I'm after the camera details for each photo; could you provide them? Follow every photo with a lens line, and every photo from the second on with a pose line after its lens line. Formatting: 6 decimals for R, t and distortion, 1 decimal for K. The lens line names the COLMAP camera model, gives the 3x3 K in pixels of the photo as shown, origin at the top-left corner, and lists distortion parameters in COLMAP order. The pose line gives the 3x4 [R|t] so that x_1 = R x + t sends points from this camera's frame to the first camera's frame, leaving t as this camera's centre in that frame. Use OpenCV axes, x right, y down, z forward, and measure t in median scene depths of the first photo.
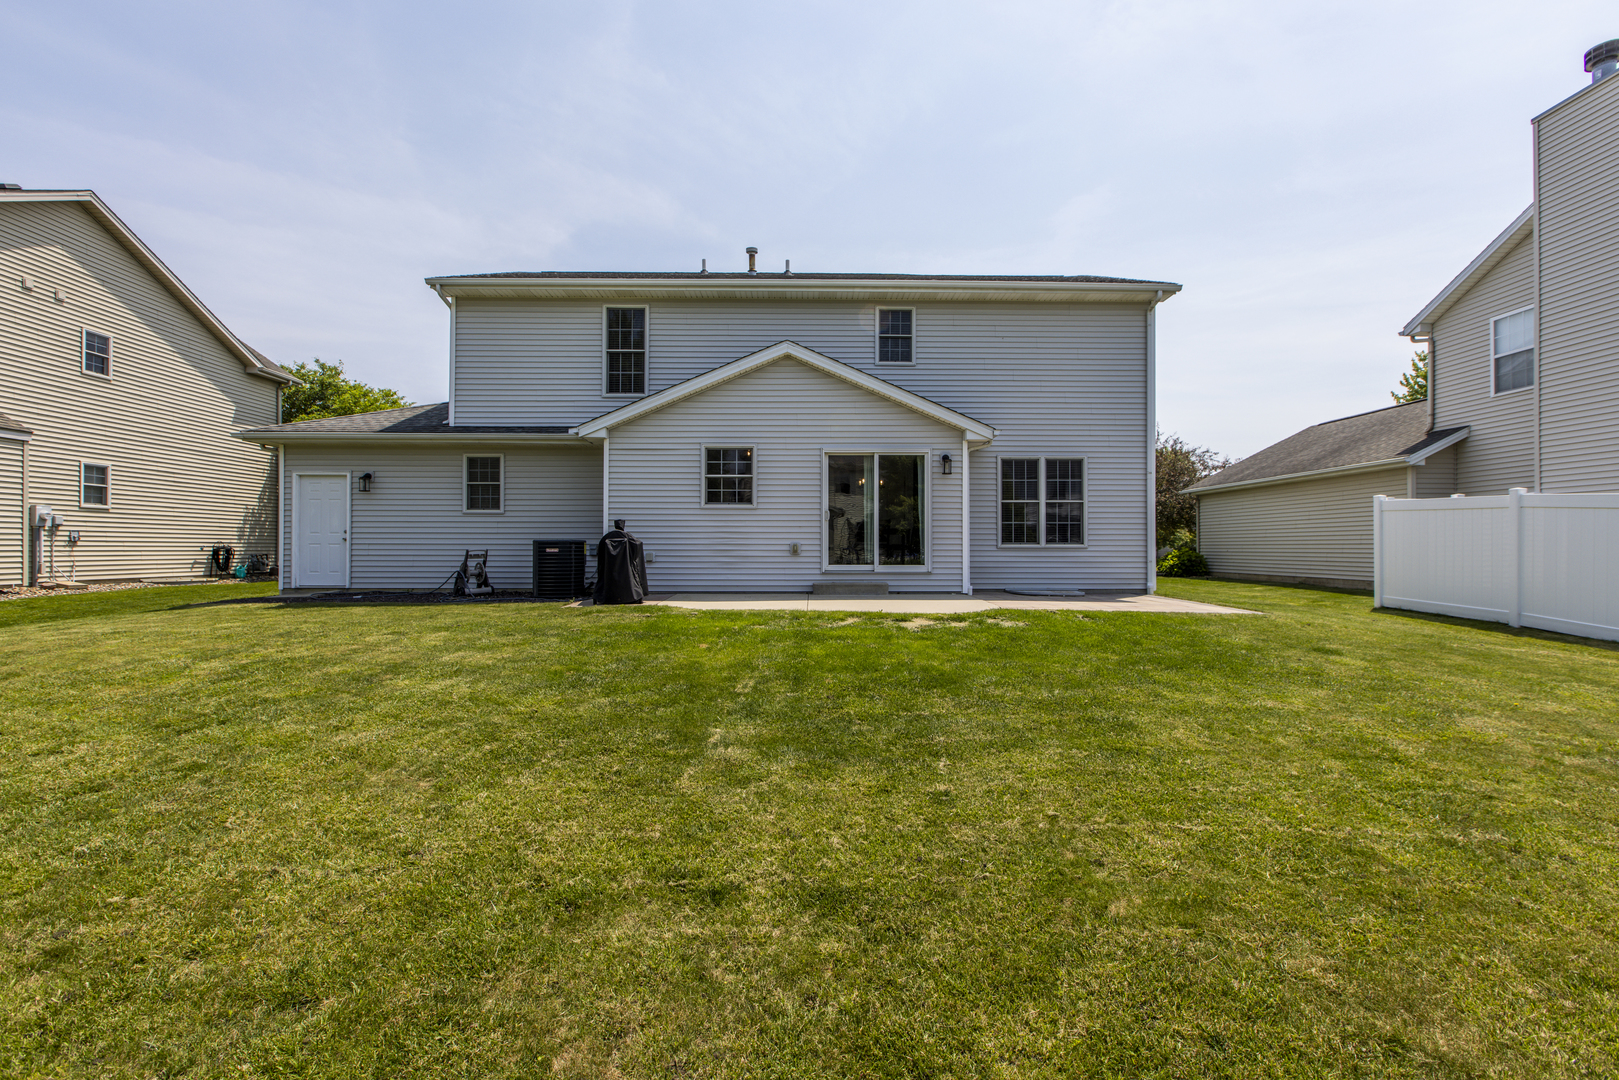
lens RADIAL K [[714.1, 0, 811.9], [0, 714.1, 543.9], [0, 0, 1]] dist [-0.000689, 0.001118]
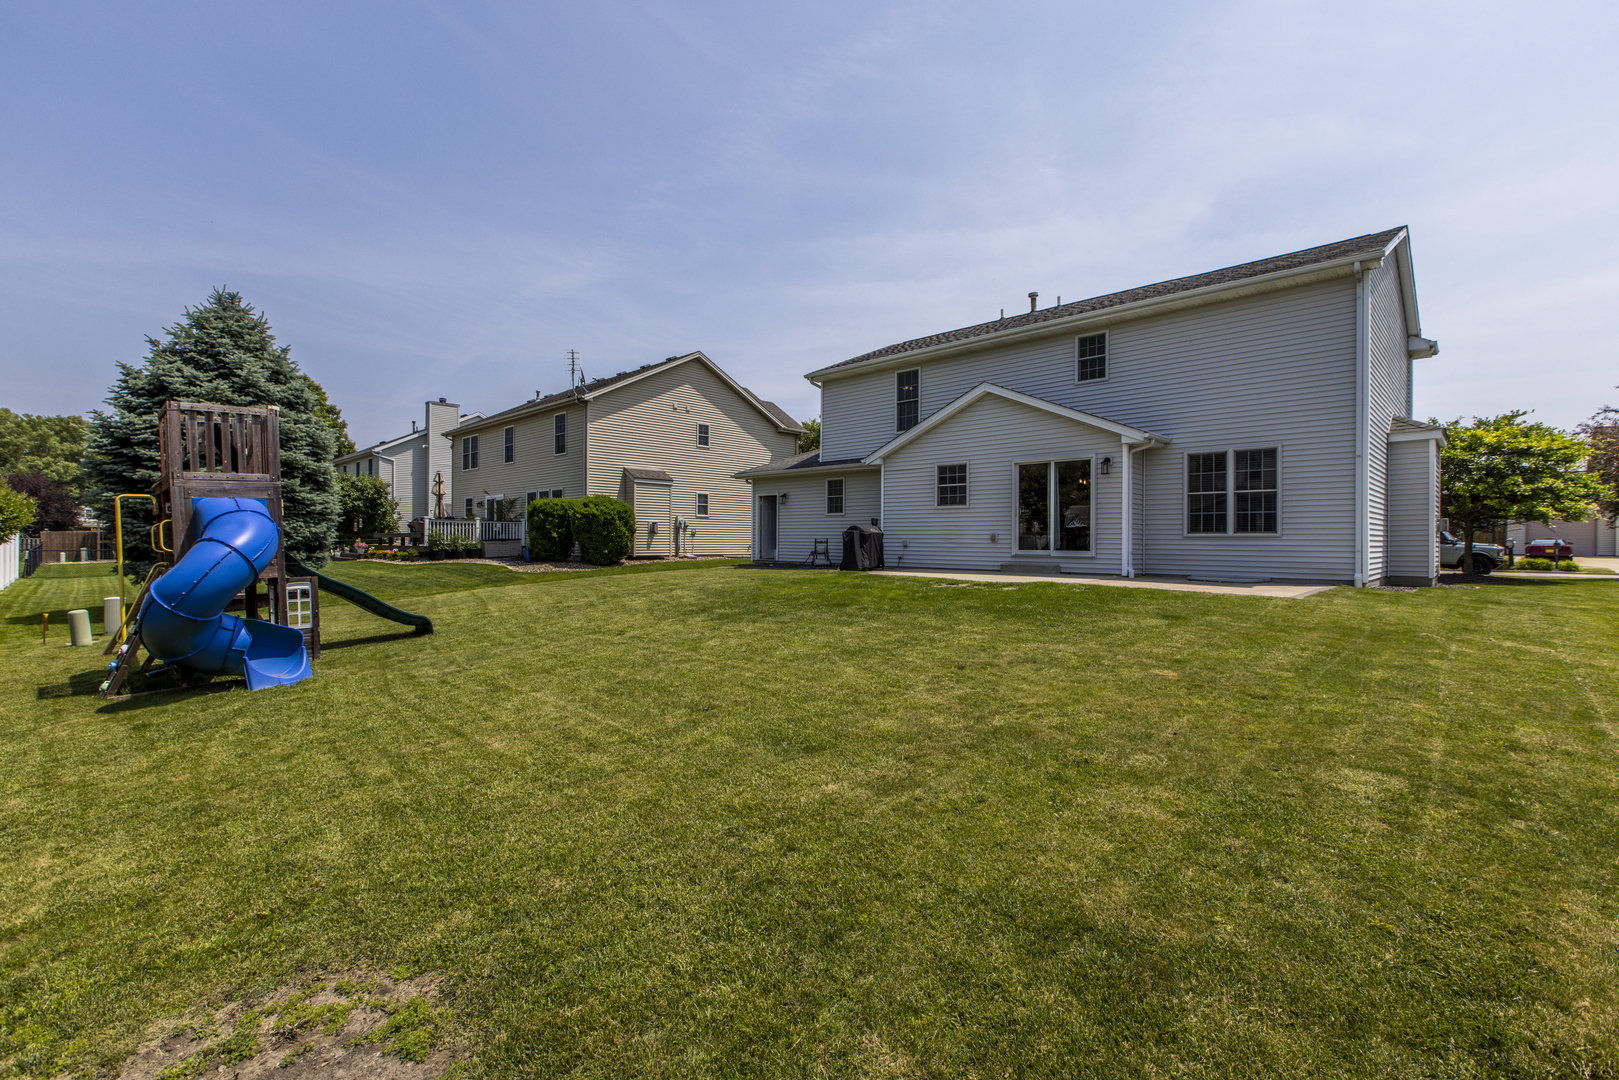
lens RADIAL K [[715.2, 0, 820.4], [0, 715.2, 540.1], [0, 0, 1]] dist [0.000812, 0.000194]
pose [[0.715728, 0.002465, -0.698375, 0.626537], [-0.000790, 0.999996, 0.002719, 0.007855], [0.698379, -0.001394, 0.715727, -0.161145]]
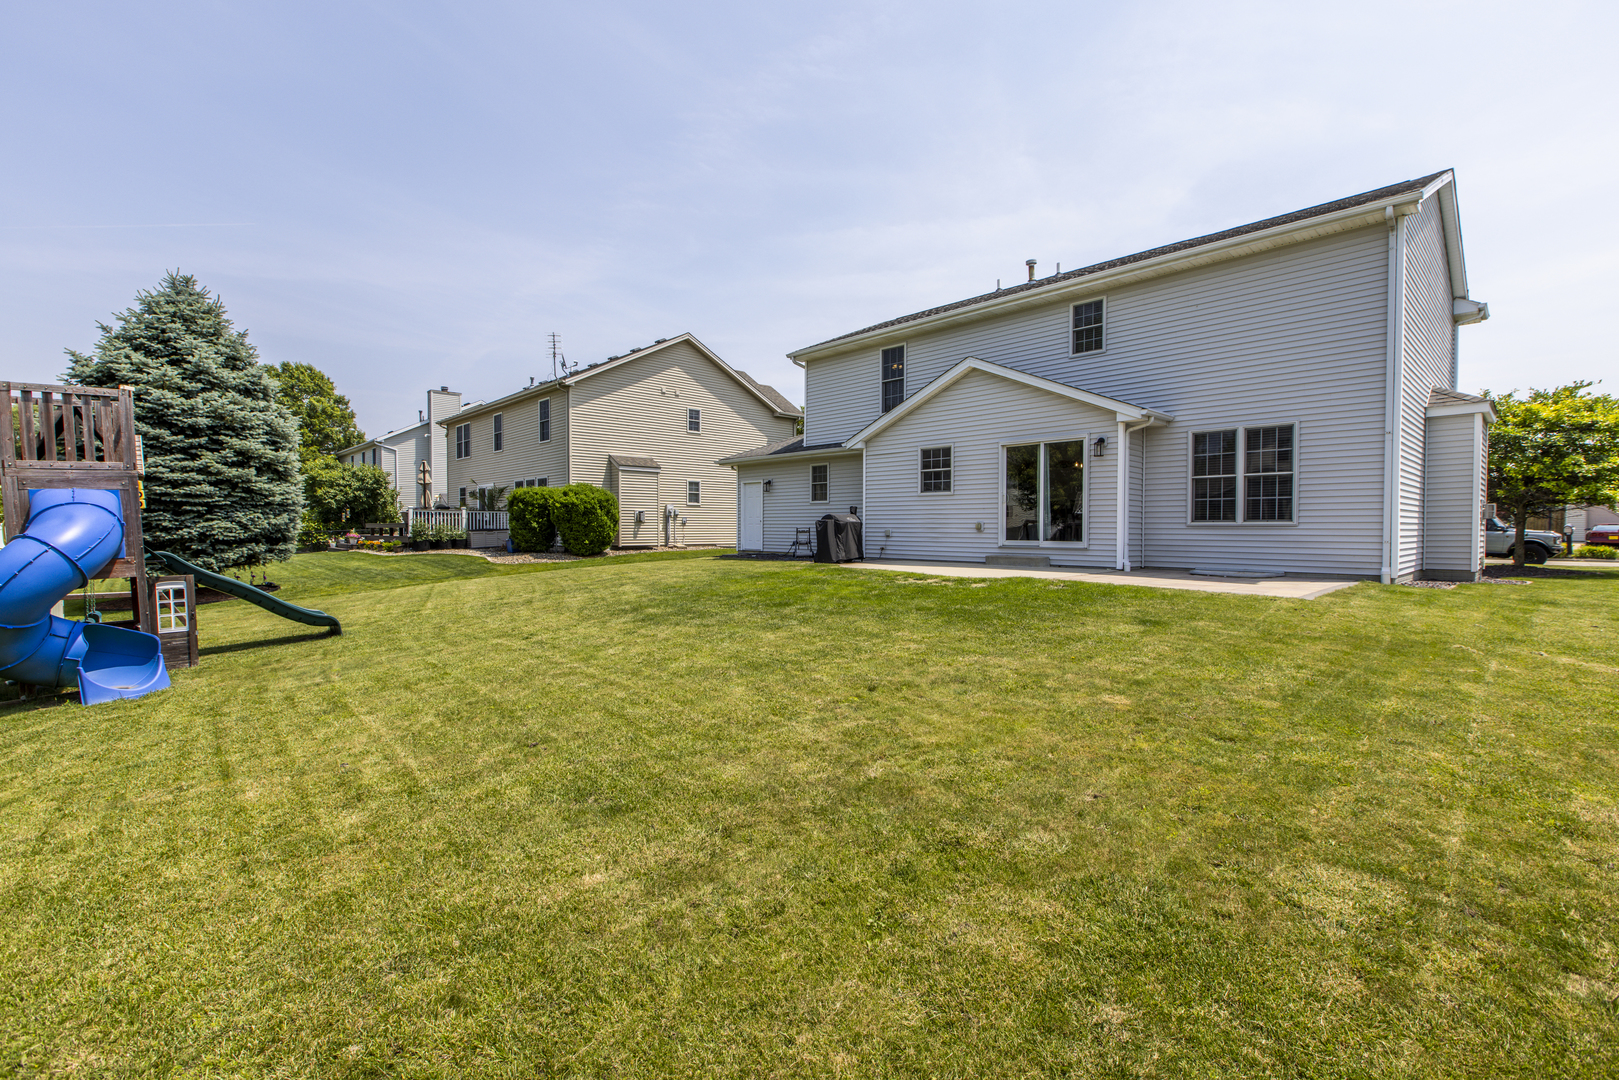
lens RADIAL K [[714.1, 0, 811.9], [0, 714.1, 543.9], [0, 0, 1]] dist [-0.000689, 0.001118]
pose [[0.682085, 0.016831, -0.731079, 0.625253], [0.002986, 0.999663, 0.025800, 0.003494], [0.731267, -0.019780, 0.681805, -0.035039]]
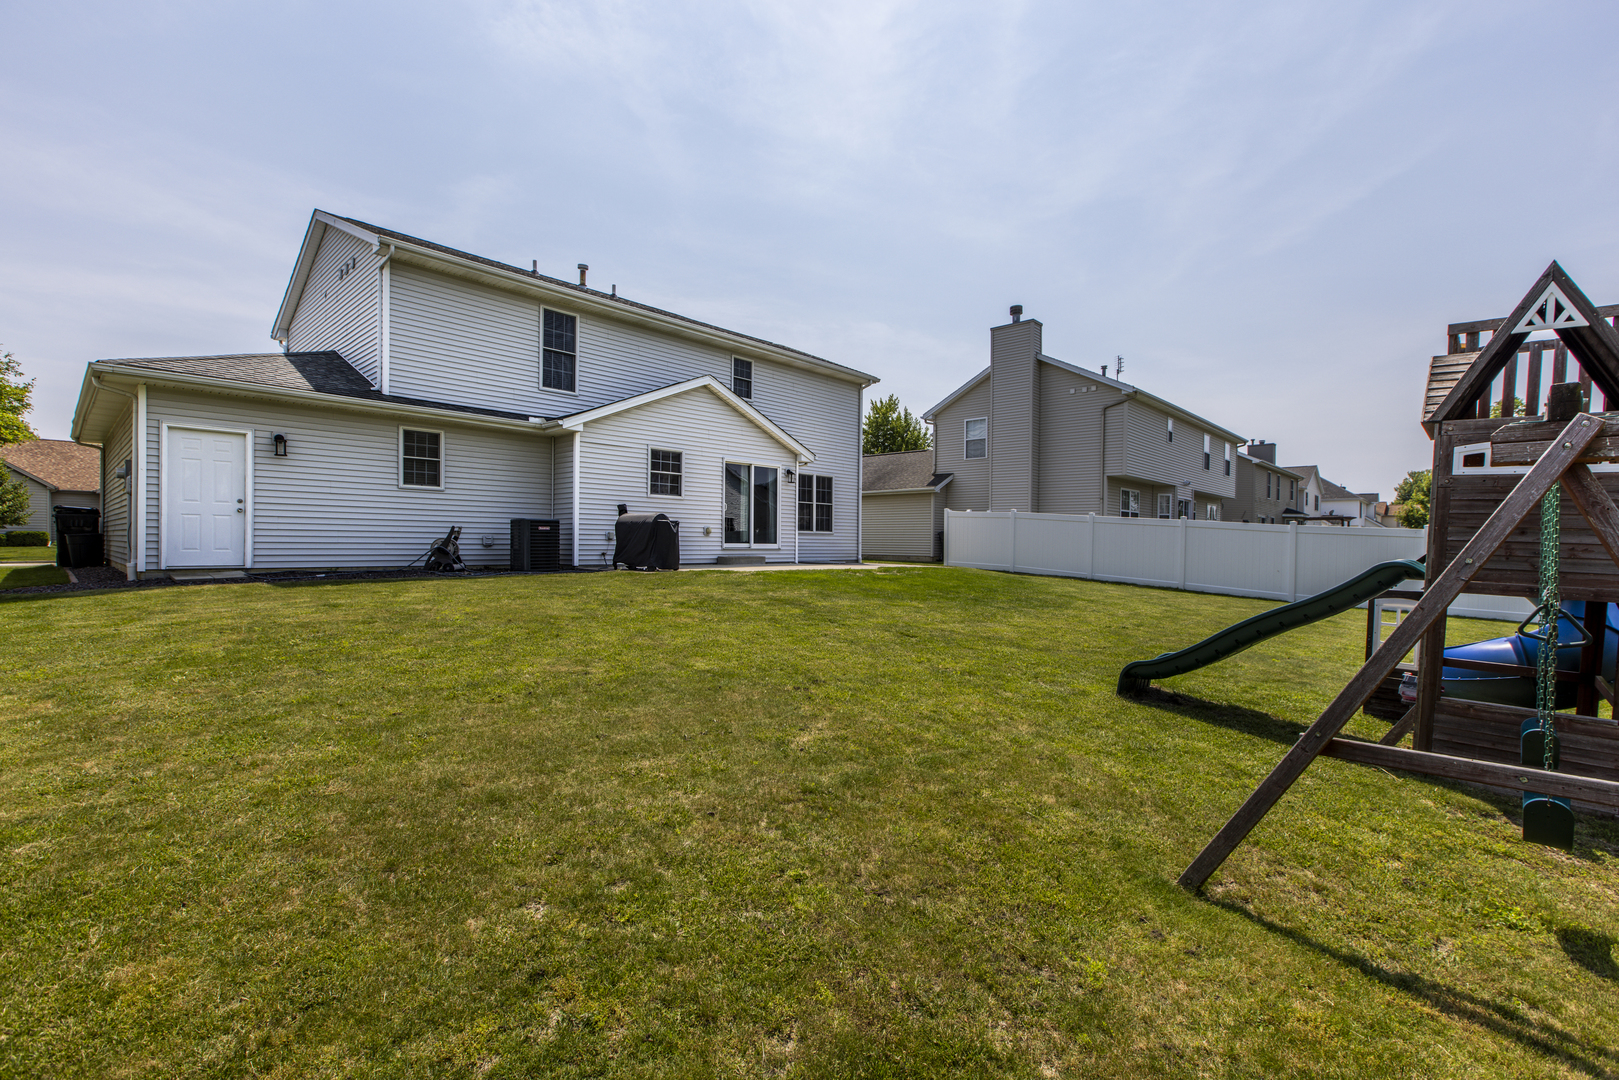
lens RADIAL K [[714.1, 0, 811.9], [0, 714.1, 543.9], [0, 0, 1]] dist [-0.000689, 0.001118]
pose [[0.692185, 0.004486, 0.721706, -0.793632], [-0.013661, 0.999883, 0.006887, 0.017662], [-0.721590, -0.014626, 0.692166, -0.060258]]
